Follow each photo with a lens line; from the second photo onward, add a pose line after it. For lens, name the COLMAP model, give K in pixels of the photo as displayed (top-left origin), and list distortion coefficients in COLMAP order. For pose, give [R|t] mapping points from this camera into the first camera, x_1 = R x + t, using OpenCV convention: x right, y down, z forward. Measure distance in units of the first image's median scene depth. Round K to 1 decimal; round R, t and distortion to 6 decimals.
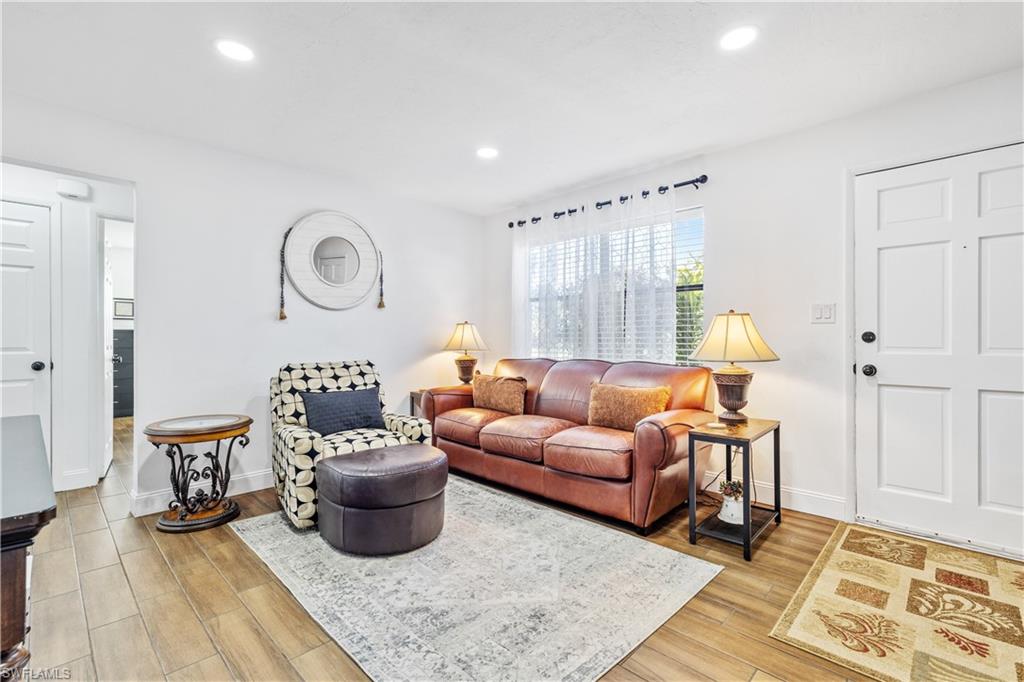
lens RADIAL K [[462.1, 0, 513.9], [0, 462.1, 337.3], [0, 0, 1]] dist [0.007239, 0.000201]
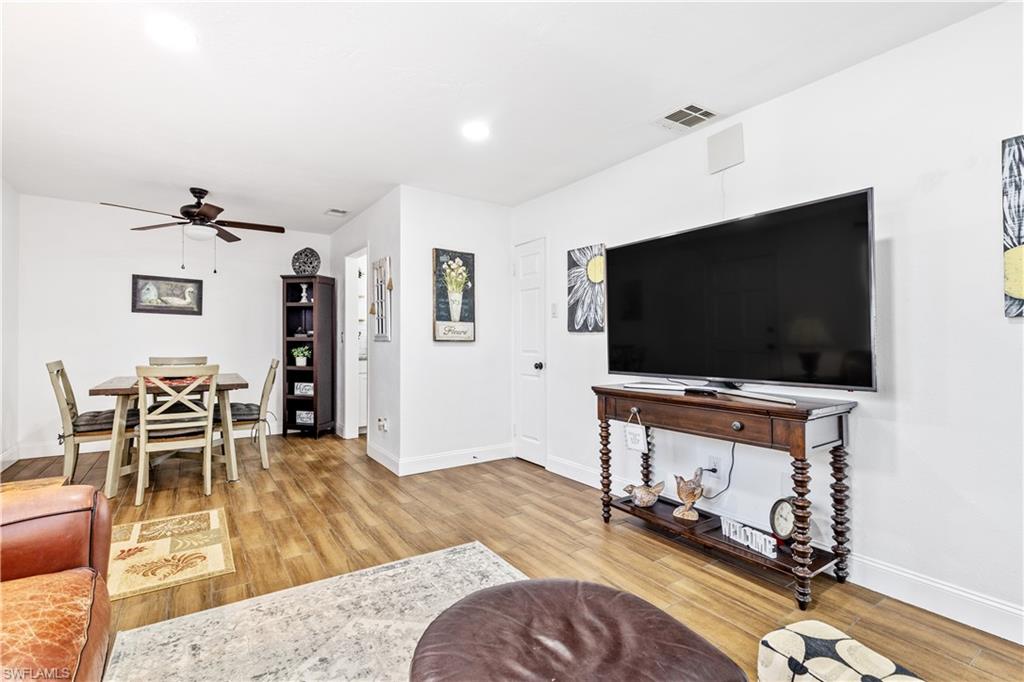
lens RADIAL K [[462.1, 0, 513.9], [0, 462.1, 337.3], [0, 0, 1]] dist [0.007239, 0.000201]
pose [[-0.981382, -0.004211, 0.192021, -0.369865], [-0.005895, 0.999949, -0.008200, -0.006806], [-0.191977, -0.009179, -0.981357, 1.697454]]
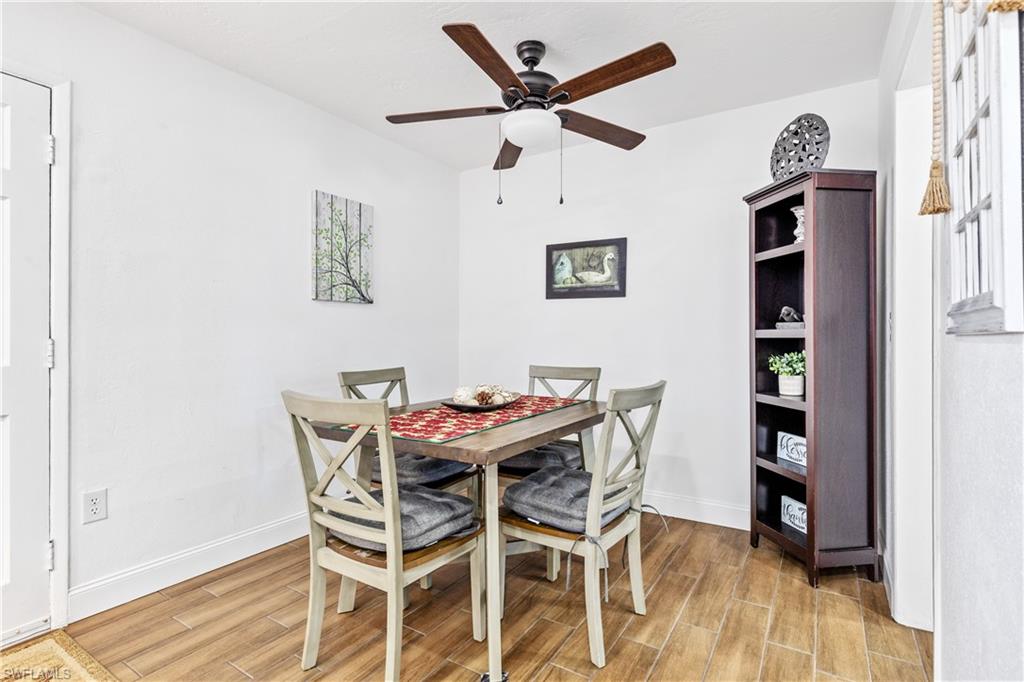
lens RADIAL K [[496.2, 0, 518.1], [0, 496.2, 340.8], [0, 0, 1]] dist [-0.001437, -0.000033]
pose [[-0.209609, -0.000442, 0.977785, 0.228785], [0.002045, 0.999998, 0.000890, 0.002986], [-0.977783, 0.002186, -0.209607, 0.348551]]
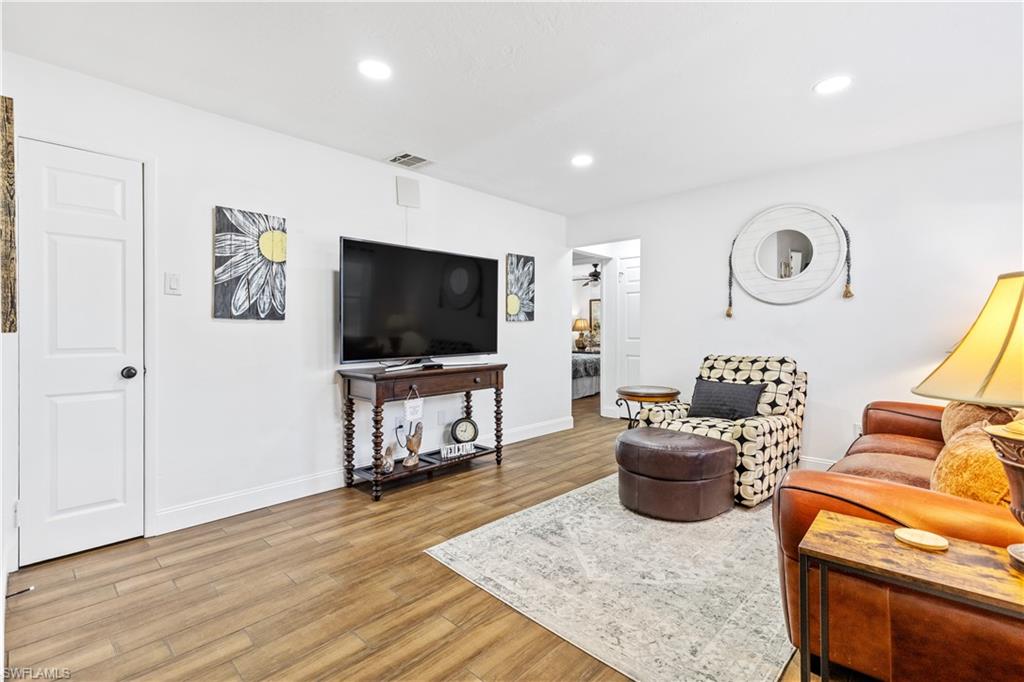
lens RADIAL K [[457.4, 0, 513.3], [0, 457.4, 330.2], [0, 0, 1]] dist [0.000888, 0.000058]
pose [[0.008796, -0.002657, -0.999958, 1.034418], [0.001532, 0.999995, -0.002644, -0.005397], [0.999960, -0.001508, 0.008800, 0.735738]]
